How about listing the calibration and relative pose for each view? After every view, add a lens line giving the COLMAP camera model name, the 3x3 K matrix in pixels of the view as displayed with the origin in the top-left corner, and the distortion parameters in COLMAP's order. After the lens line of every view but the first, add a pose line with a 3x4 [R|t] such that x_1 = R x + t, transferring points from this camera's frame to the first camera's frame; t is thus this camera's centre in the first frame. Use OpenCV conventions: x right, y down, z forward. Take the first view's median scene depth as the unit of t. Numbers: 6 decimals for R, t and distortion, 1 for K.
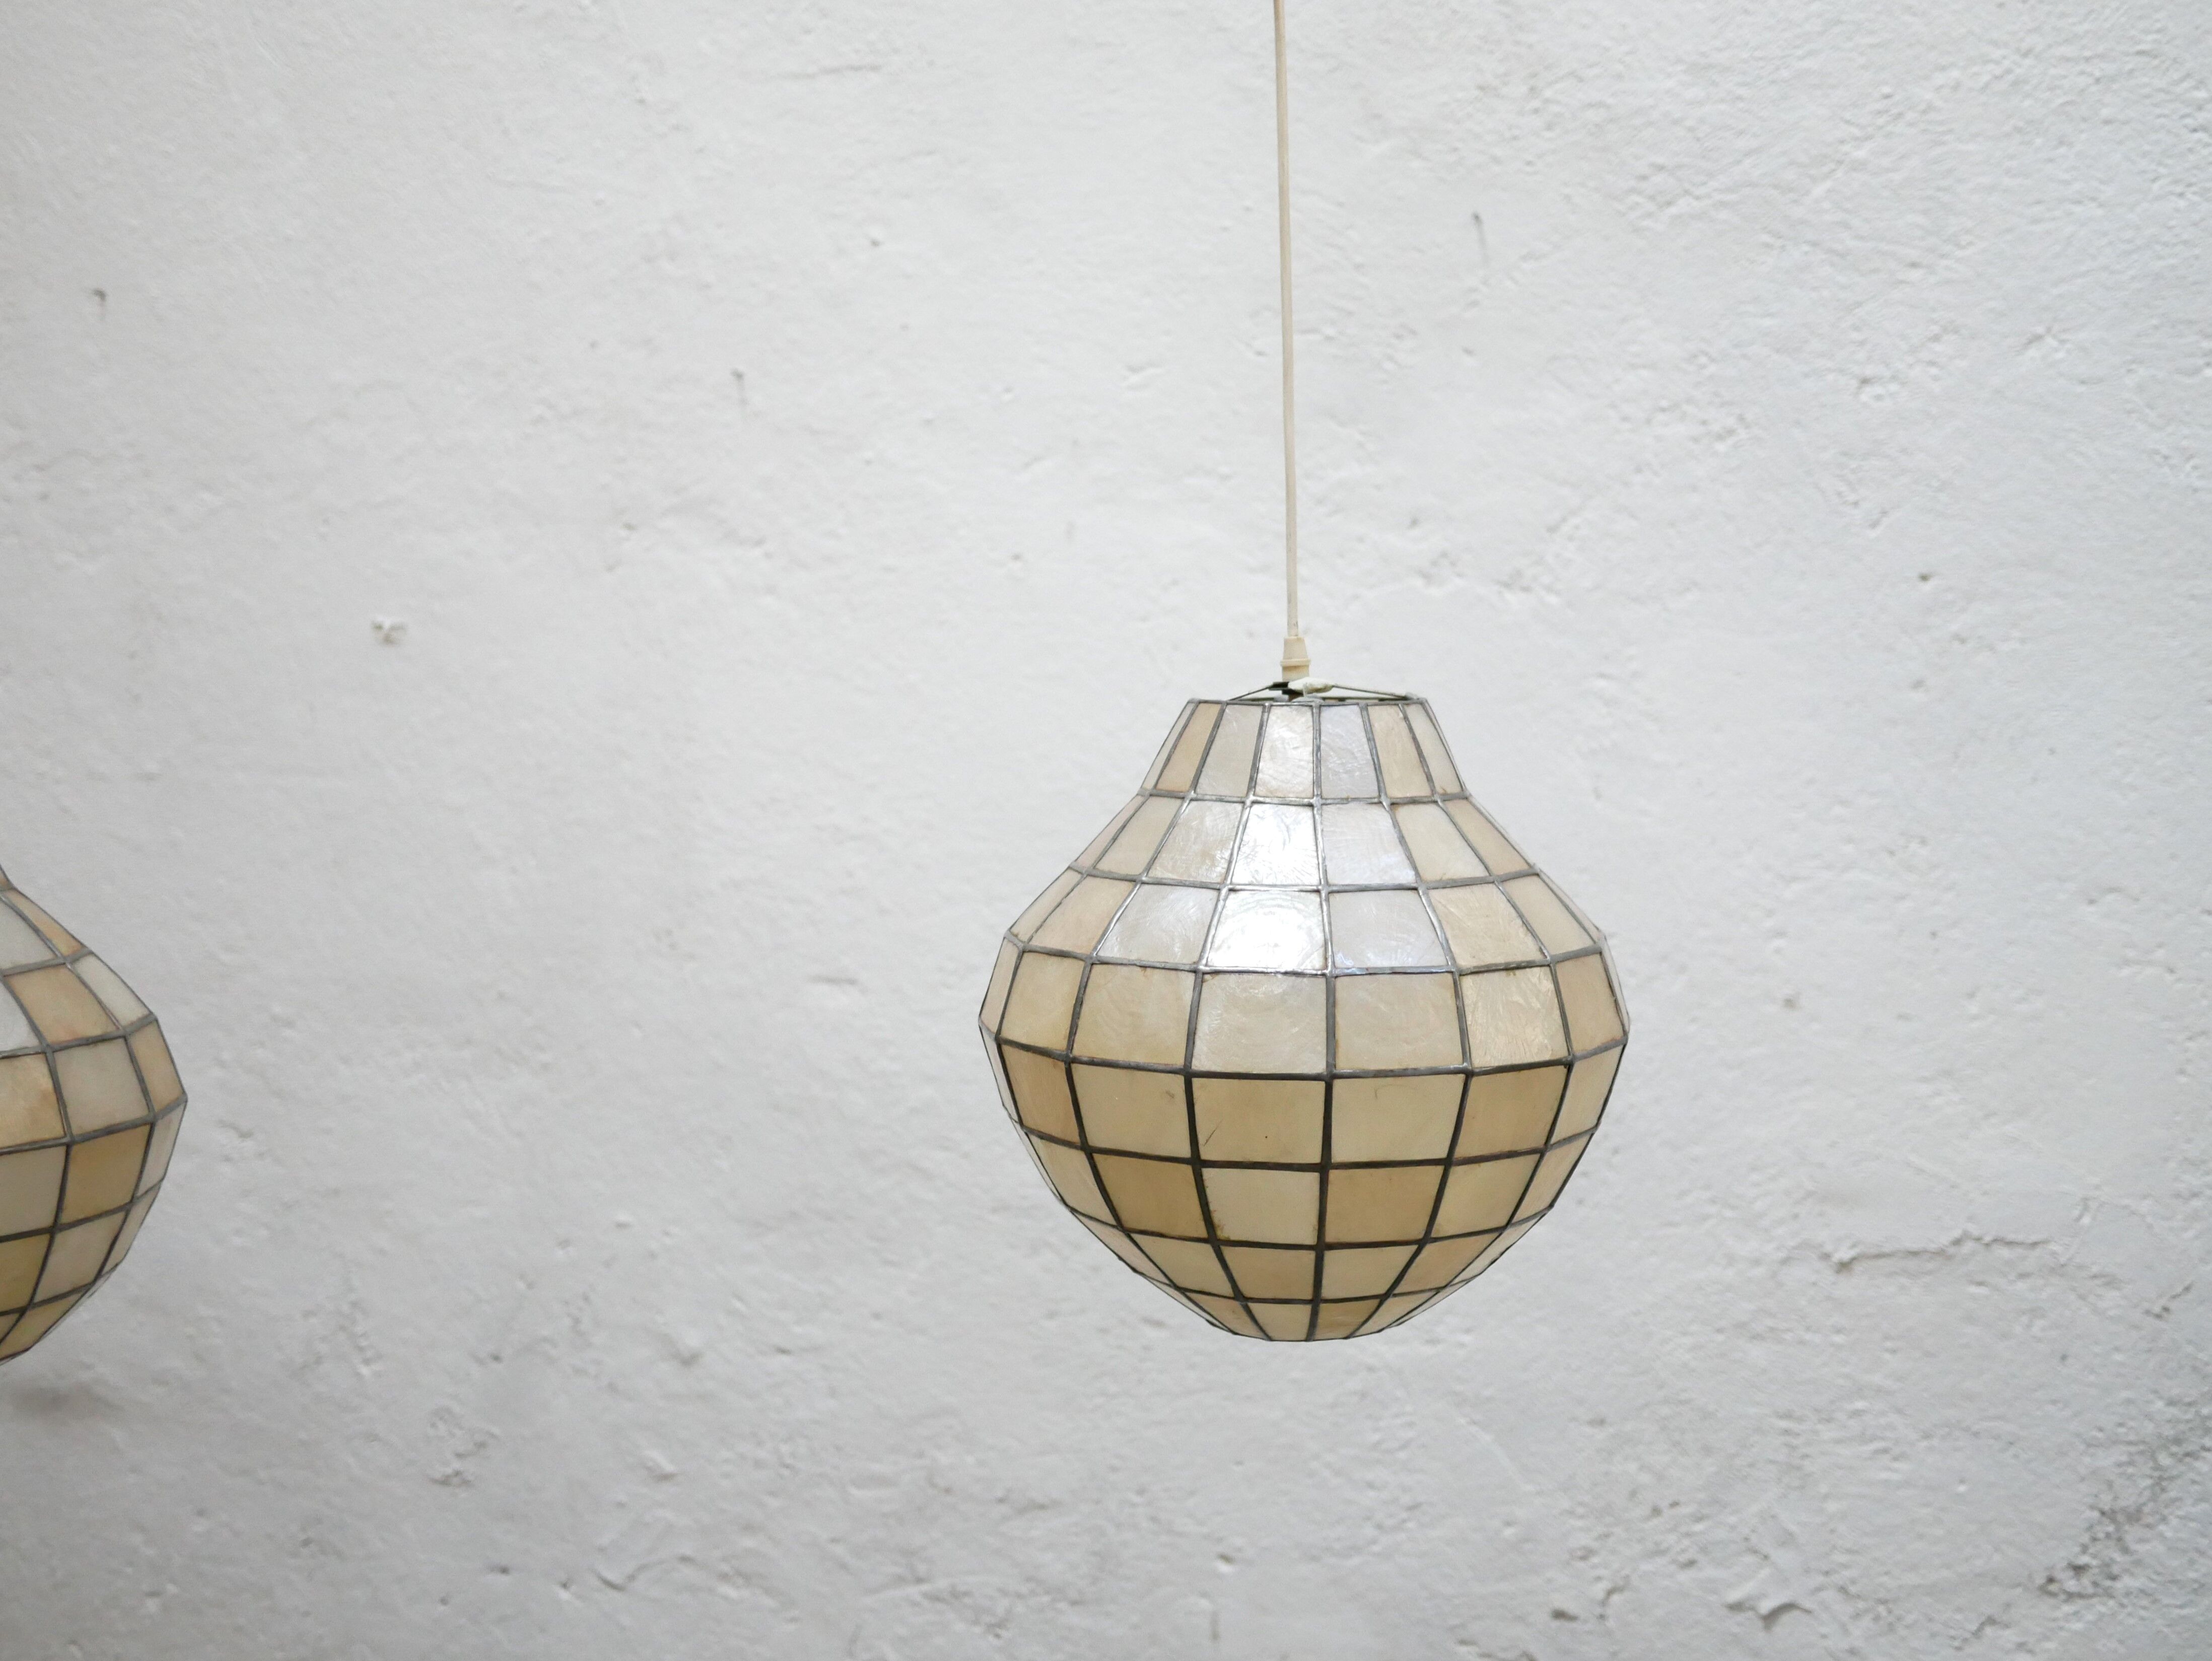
lens RADIAL K [[2607.5, 0, 1106.0], [0, 2607.5, 830.5], [0, 0, 1]] dist [-0.012149, 0.015304]
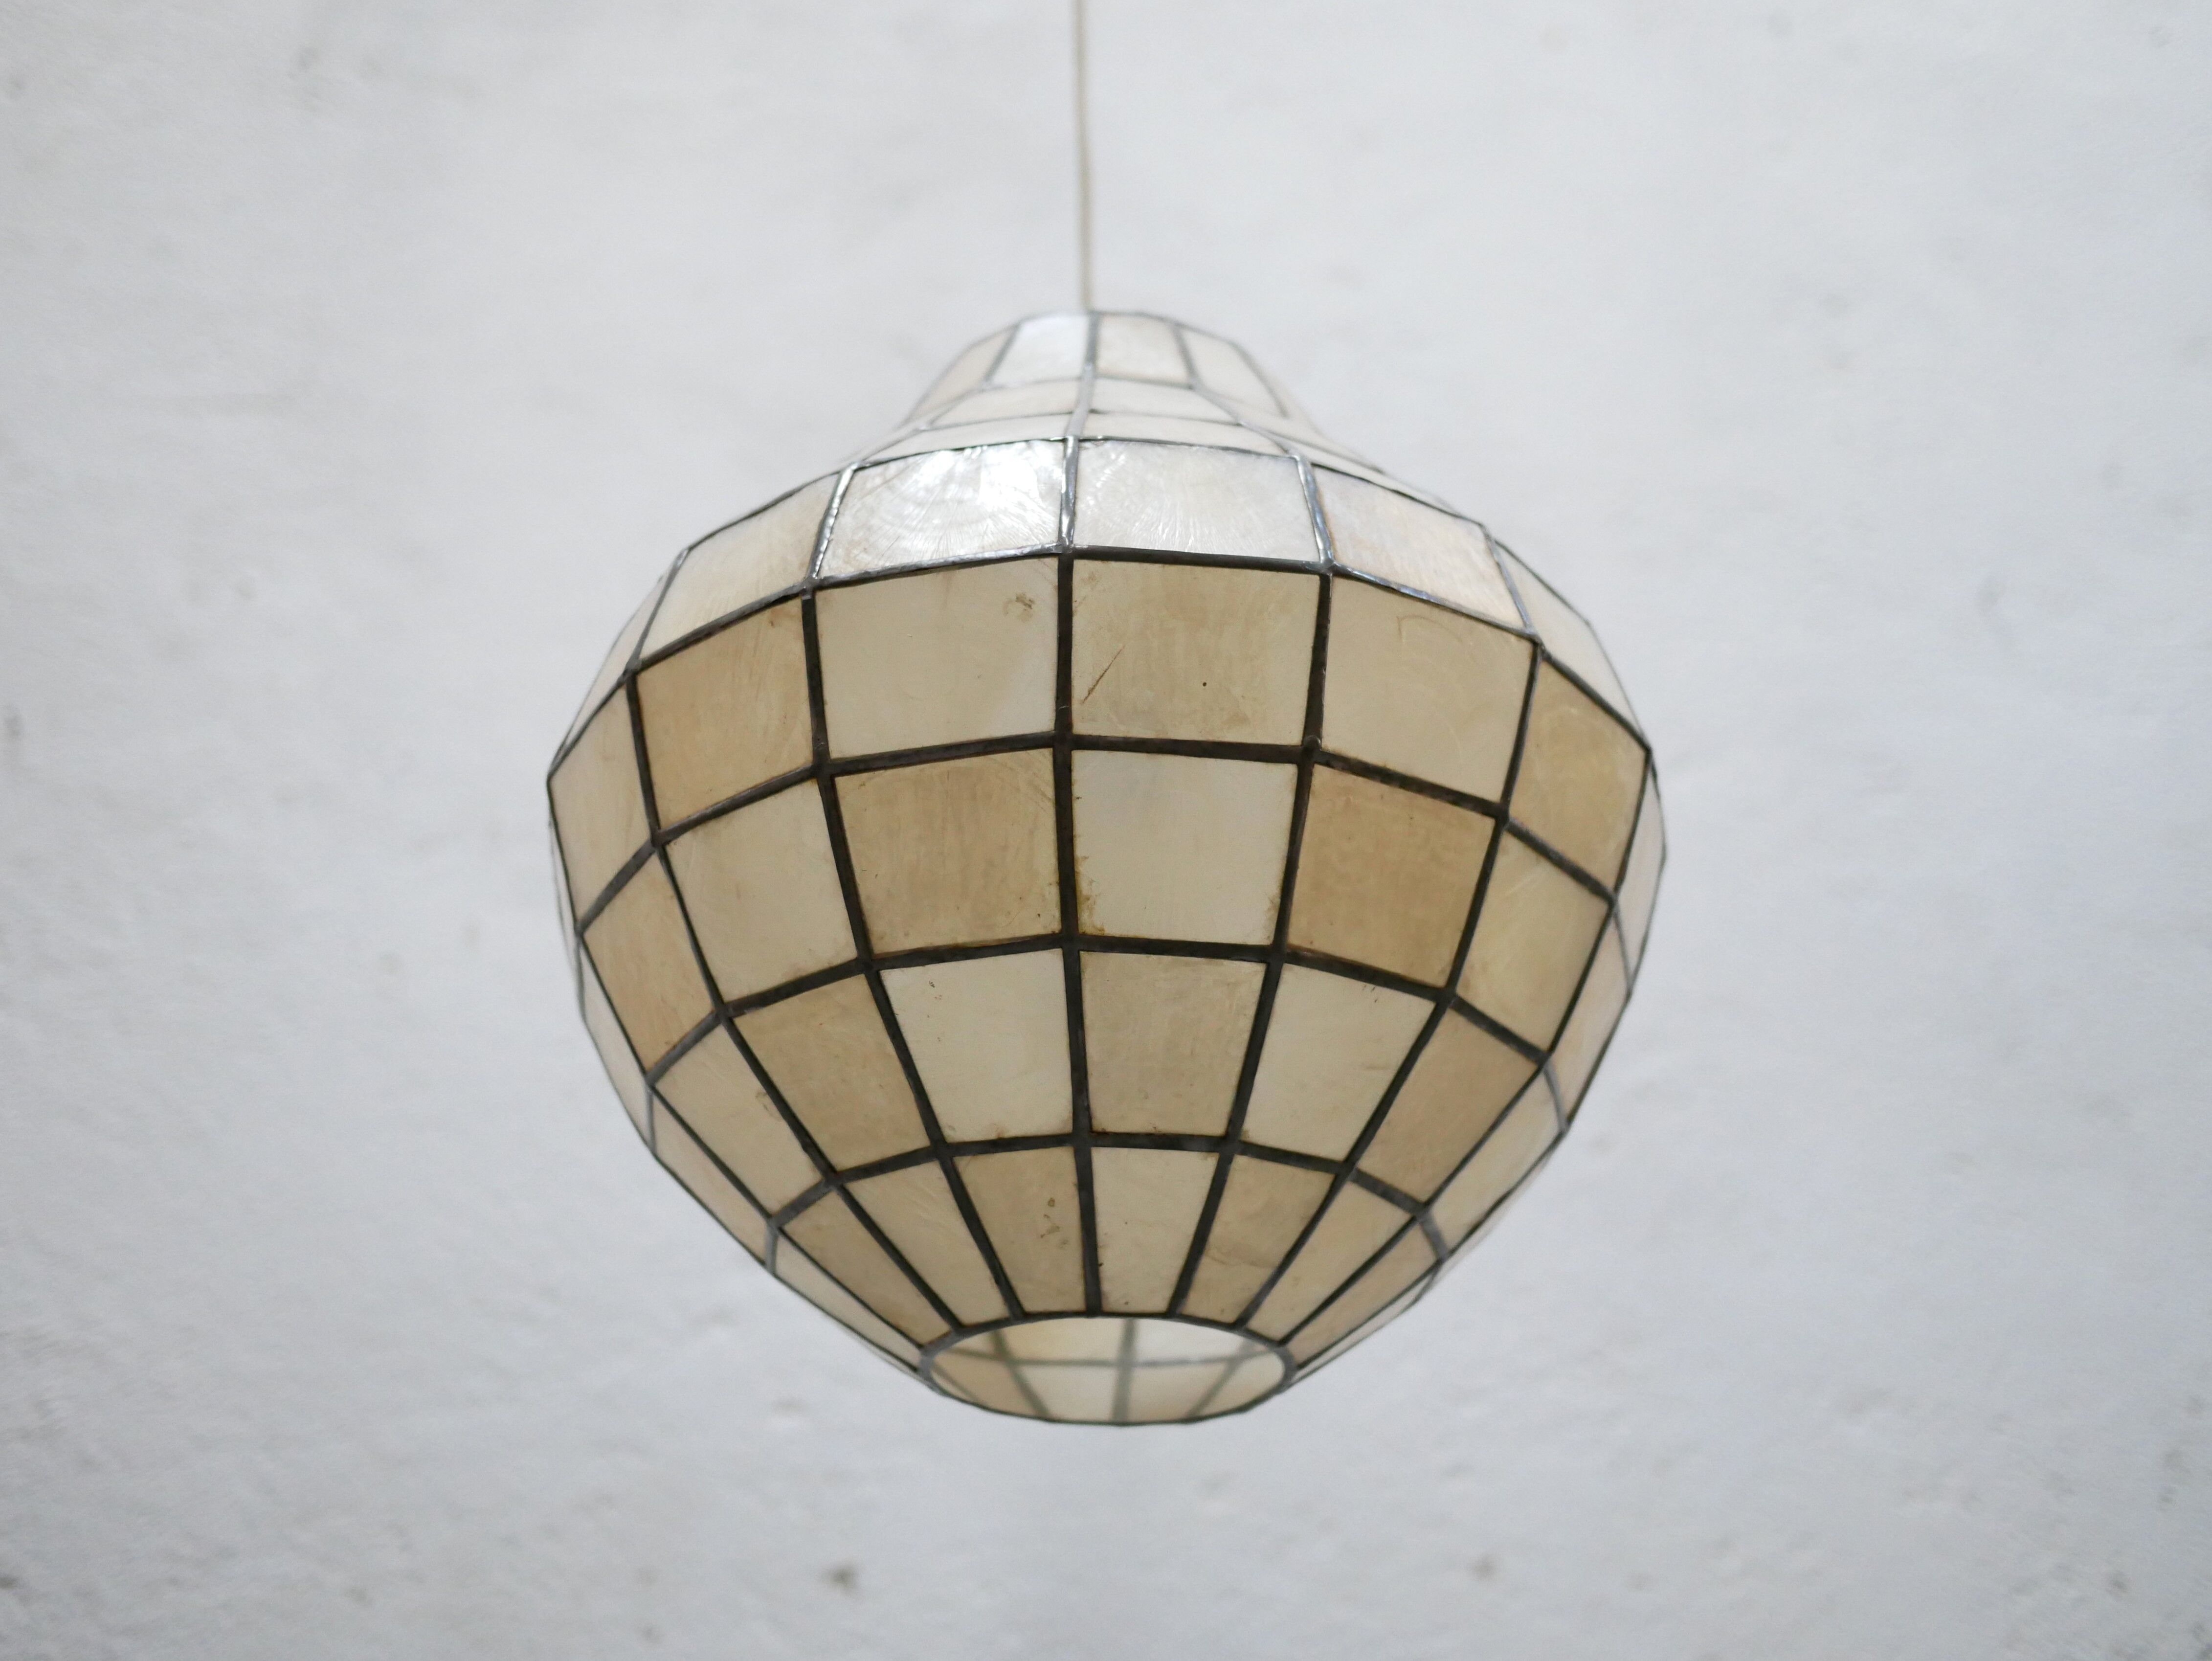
lens RADIAL K [[2568.4, 0, 1106.0], [0, 2568.4, 830.5], [0, 0, 1]] dist [-0.004686, 0.009885]
pose [[0.941940, 0.158481, 0.296028, -0.066868], [0.028273, 0.841047, -0.540223, 0.265094], [-0.334589, 0.517227, 0.787735, 0.383173]]
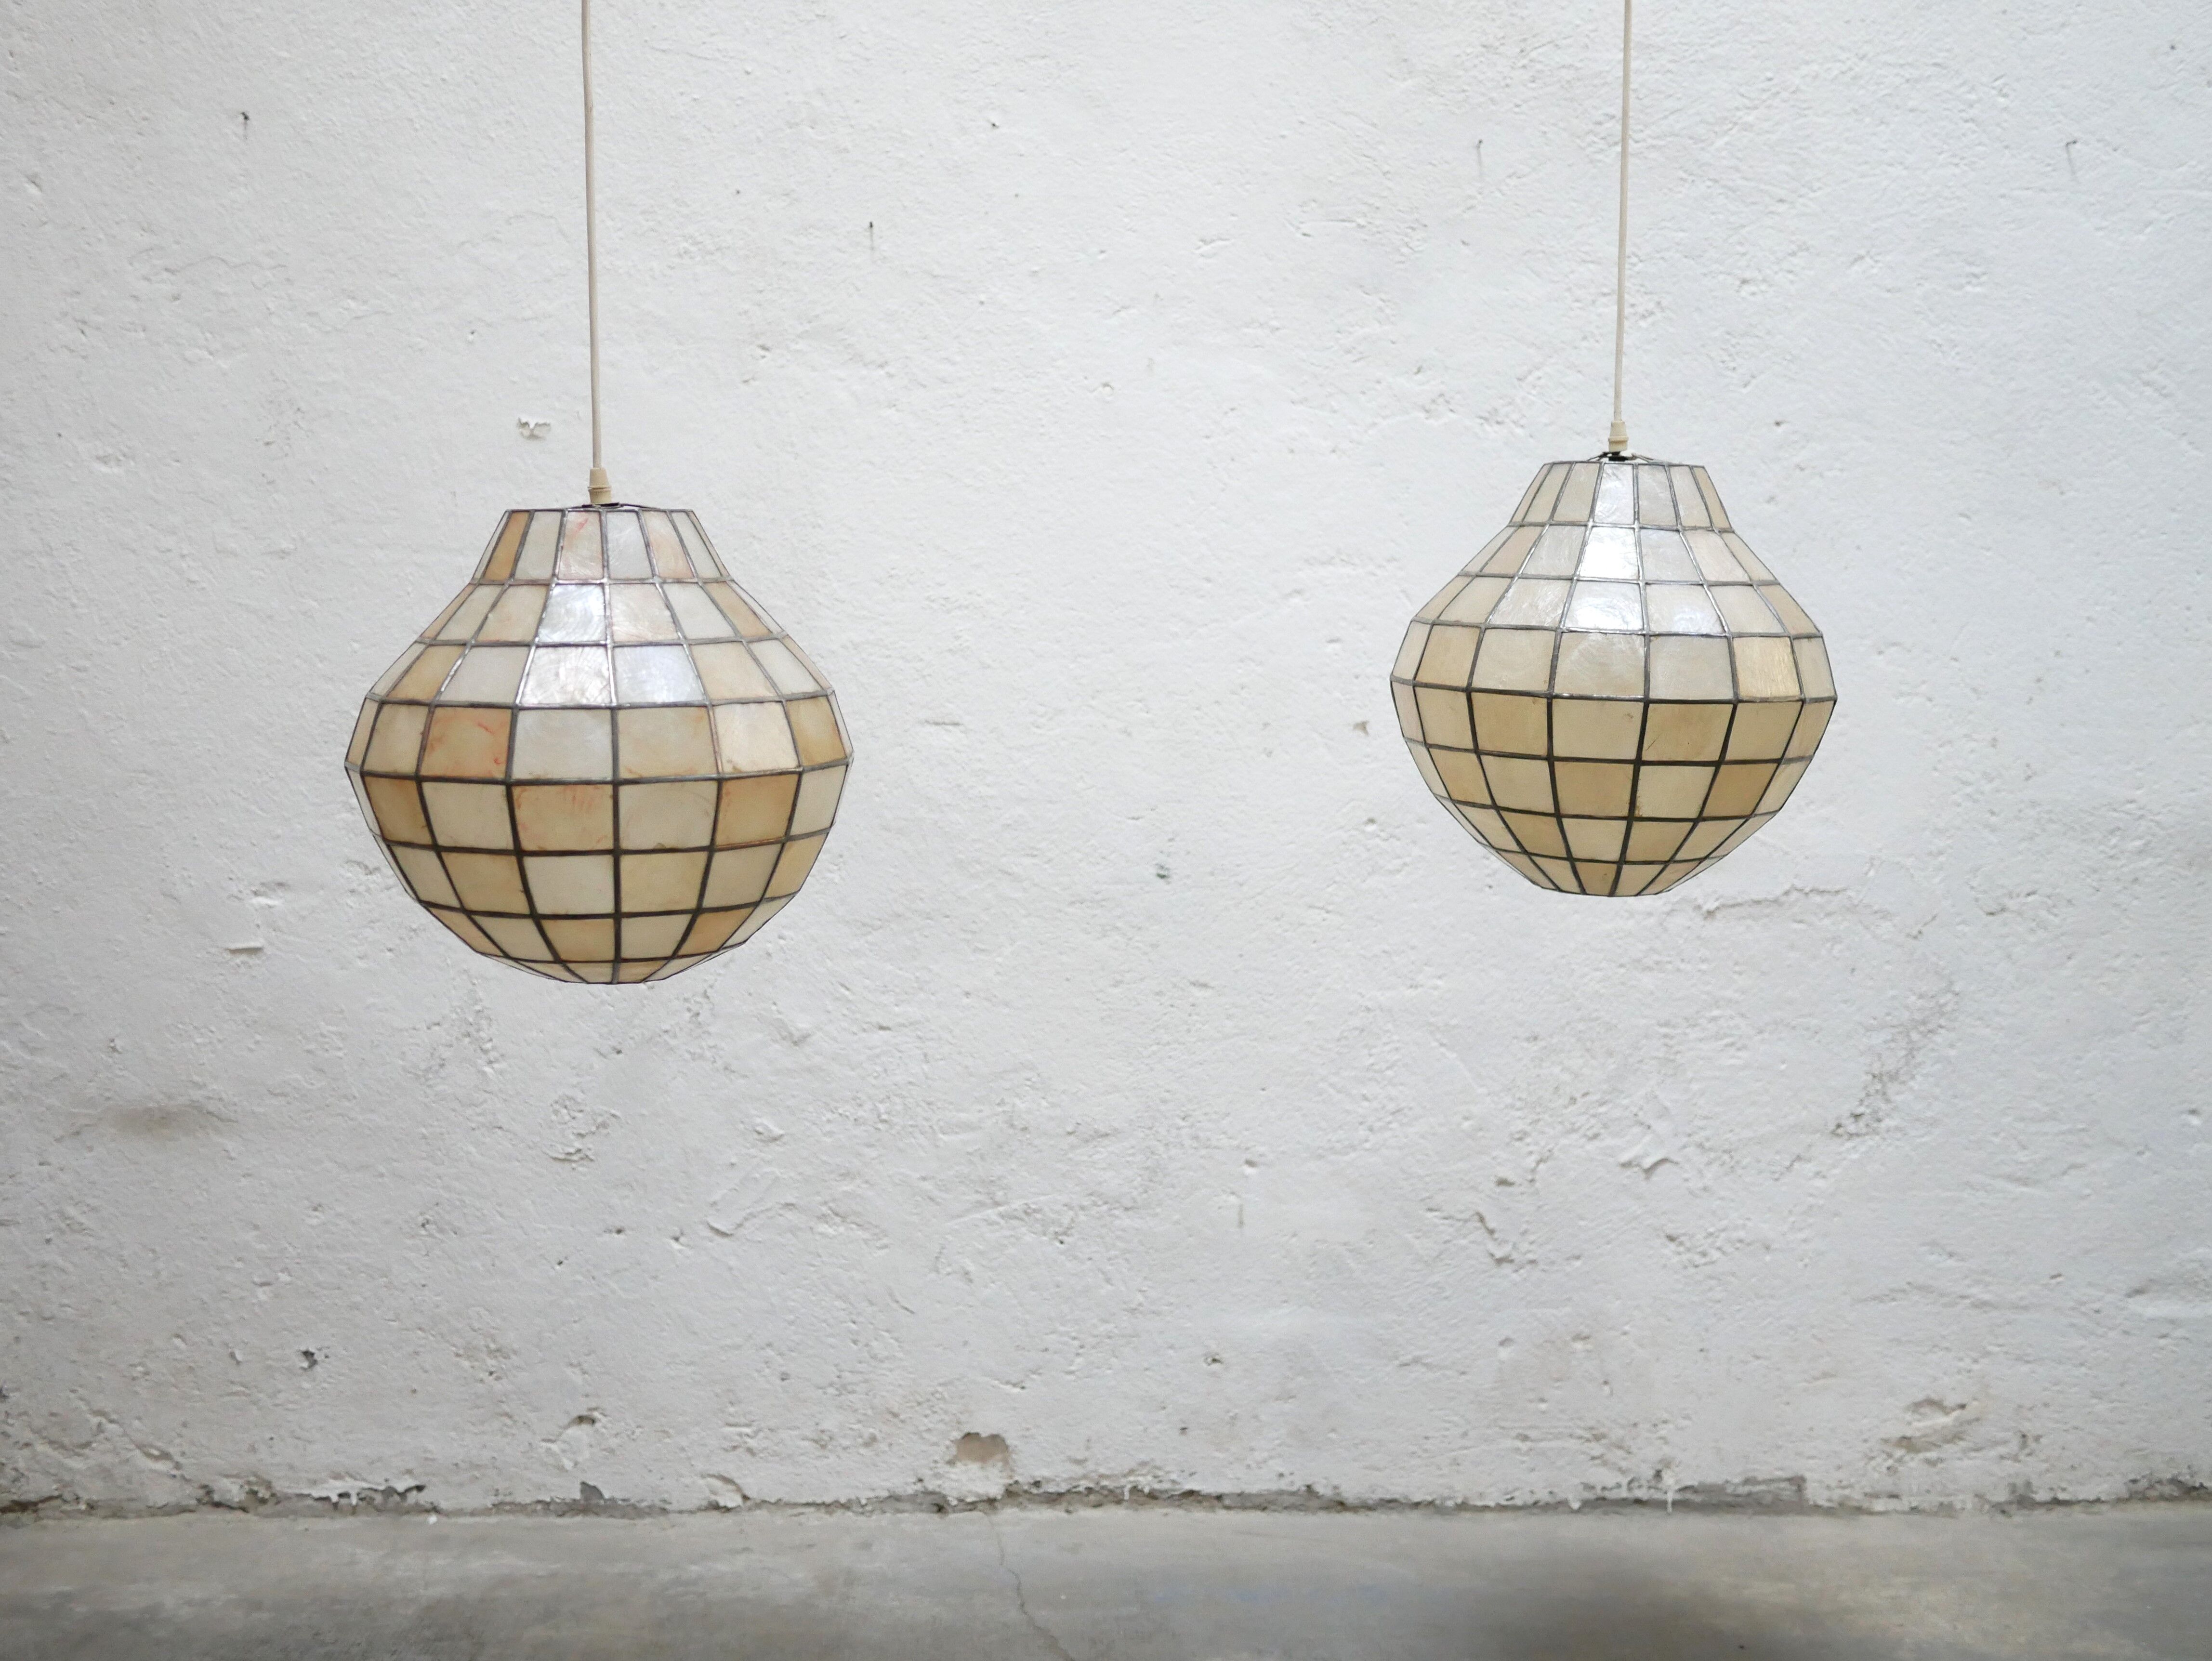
lens RADIAL K [[2528.4, 0, 1106.6], [0, 2528.4, 838.0], [0, 0, 1]] dist [-0.021762, 0.044104]
pose [[0.944361, -0.013161, 0.328648, -0.467028], [0.000776, 0.999285, 0.037788, 0.073243], [-0.328910, -0.035430, 0.943696, -0.178128]]
